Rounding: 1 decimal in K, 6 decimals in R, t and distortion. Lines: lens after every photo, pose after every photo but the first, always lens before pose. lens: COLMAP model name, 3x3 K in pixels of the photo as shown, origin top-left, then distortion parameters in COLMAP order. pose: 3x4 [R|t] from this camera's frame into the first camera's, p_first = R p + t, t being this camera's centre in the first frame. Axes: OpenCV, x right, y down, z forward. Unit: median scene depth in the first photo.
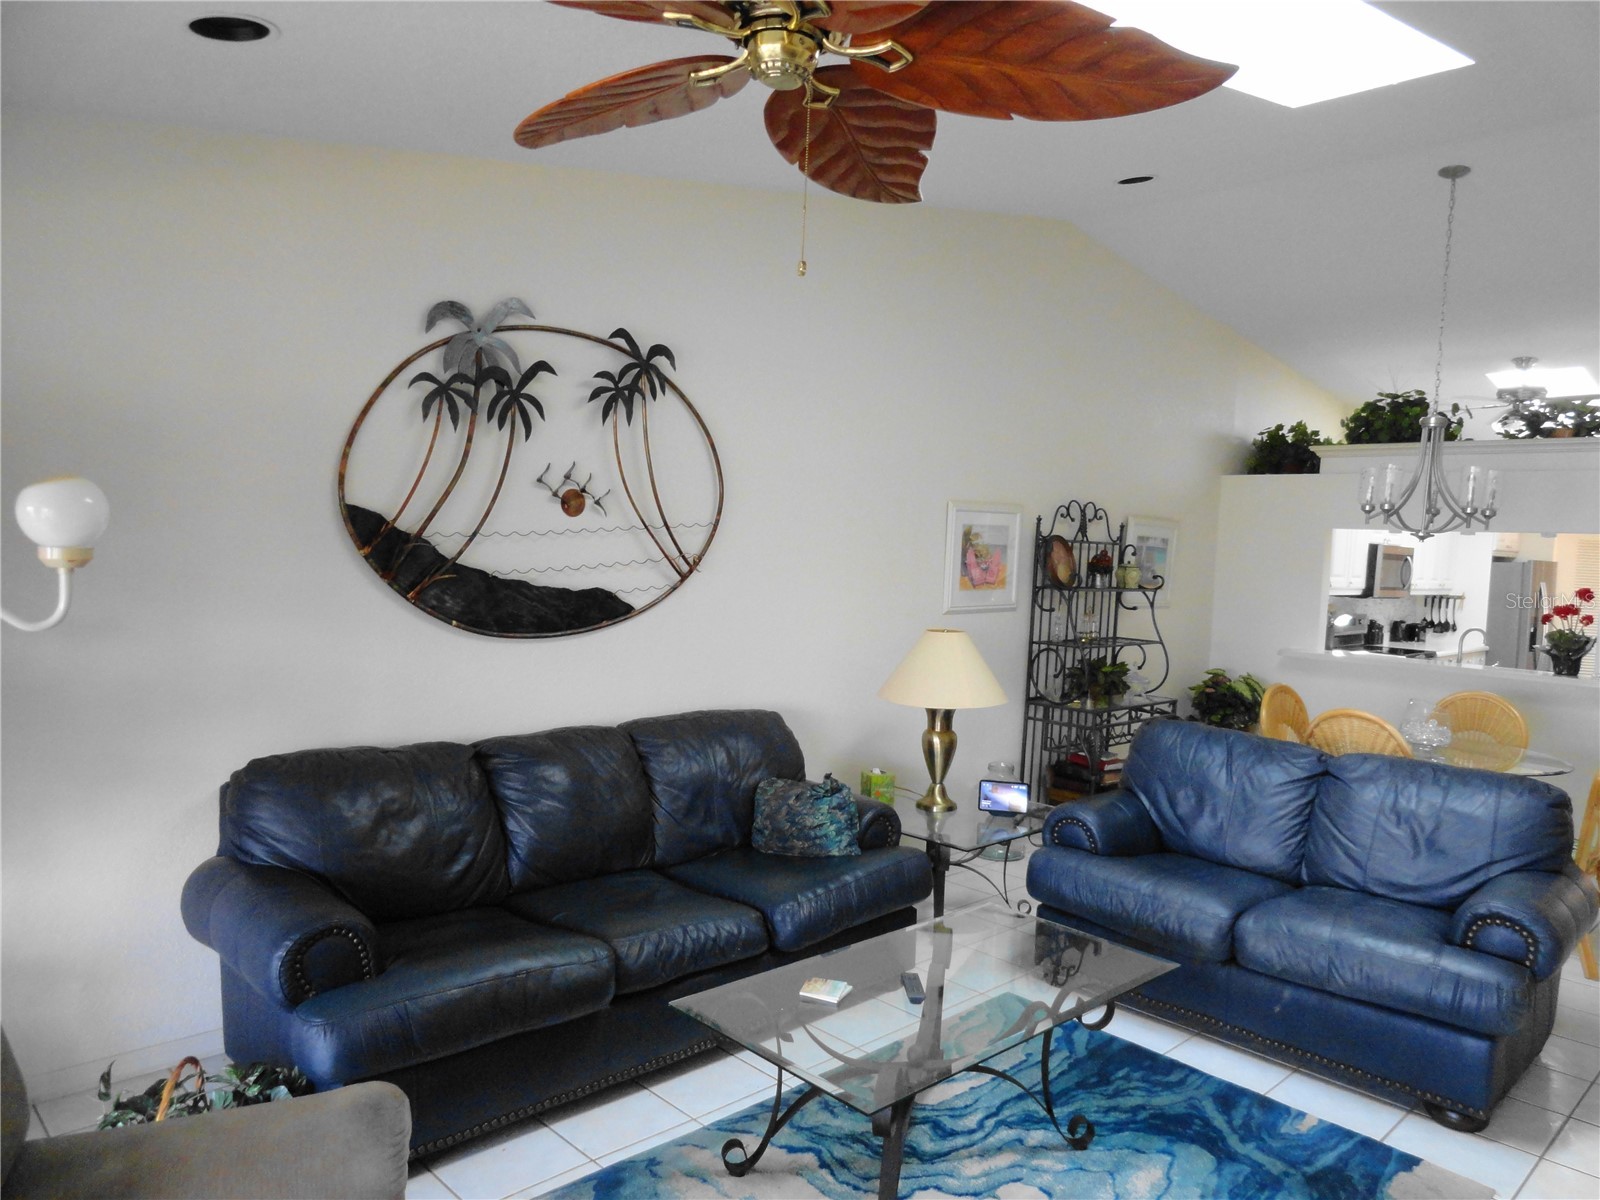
lens RADIAL K [[1107.0, 0, 799.0], [0, 1107.0, 590.4], [0, 0, 1]] dist [0.004169, 0.002041]
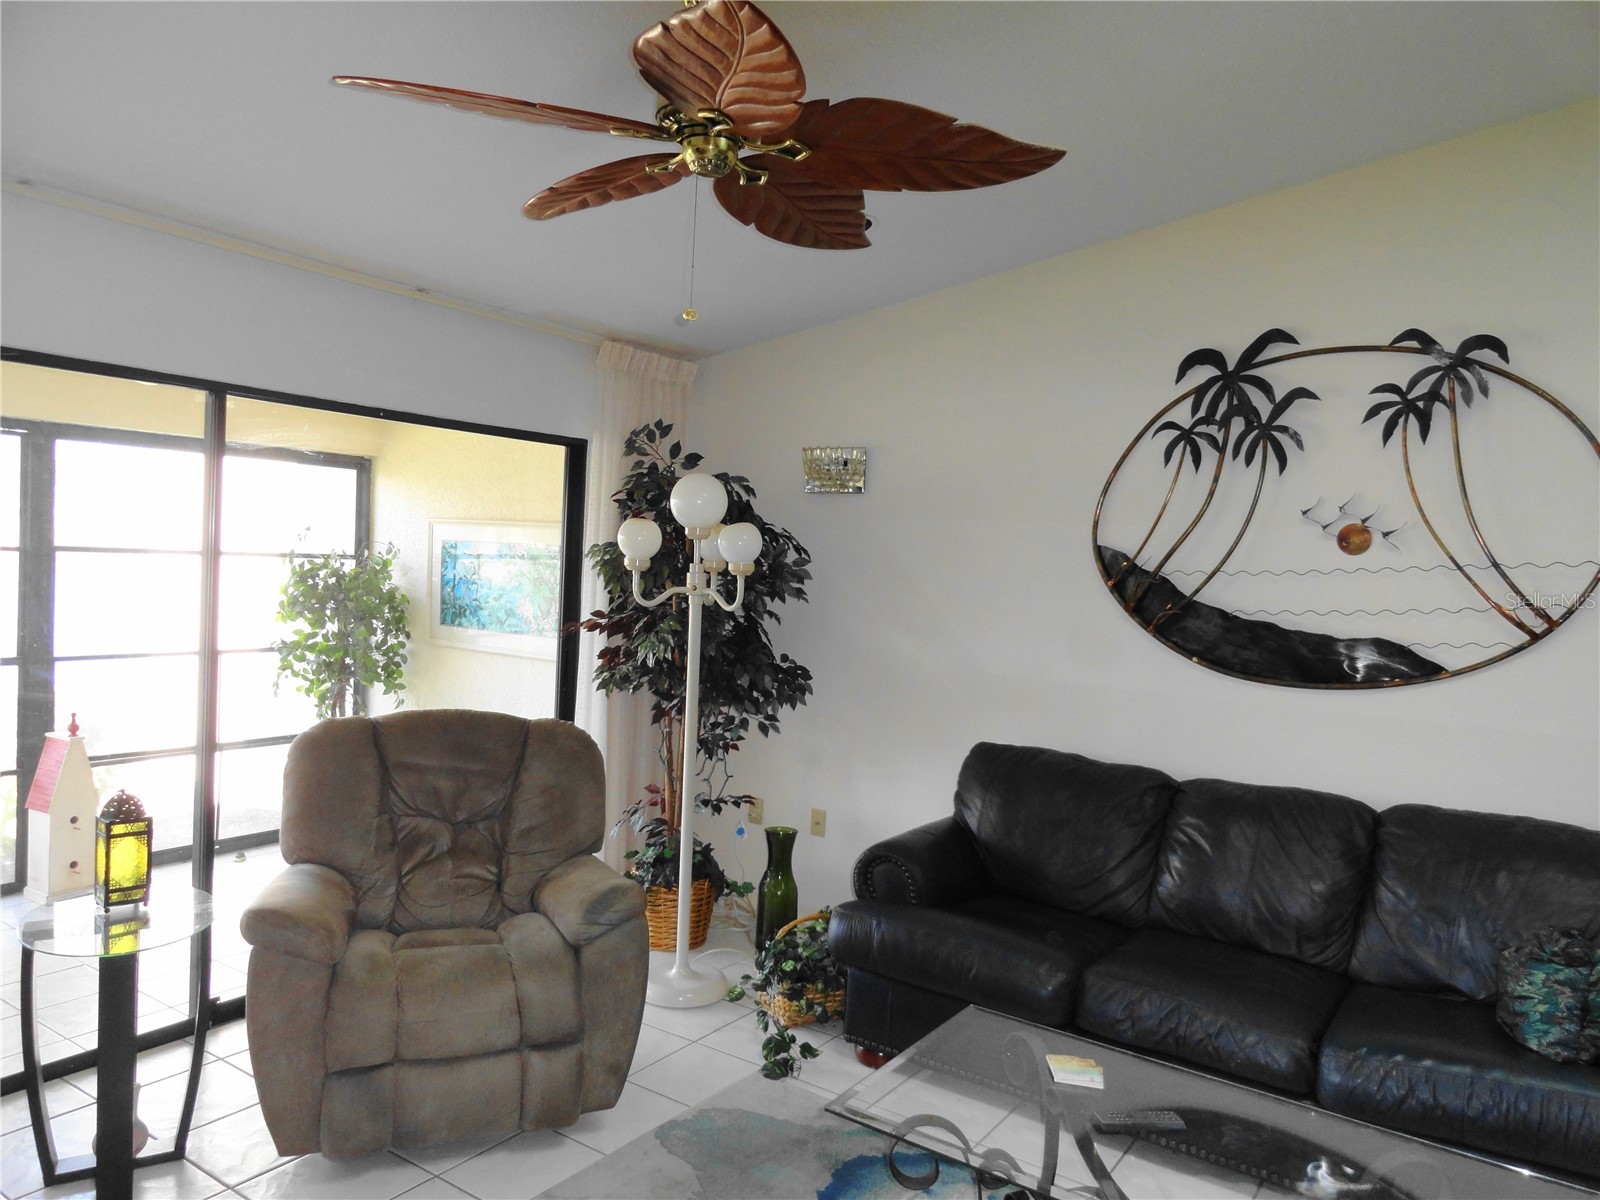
lens RADIAL K [[1087.4, 0, 800.0], [0, 1087.4, 600.0], [0, 0, 1]] dist [-0.007135, -0.001537]
pose [[0.203960, -0.000041, -0.978979, 0.571903], [-0.088360, 0.995918, -0.018451, 0.024057], [0.974983, 0.090266, 0.203124, 0.421728]]
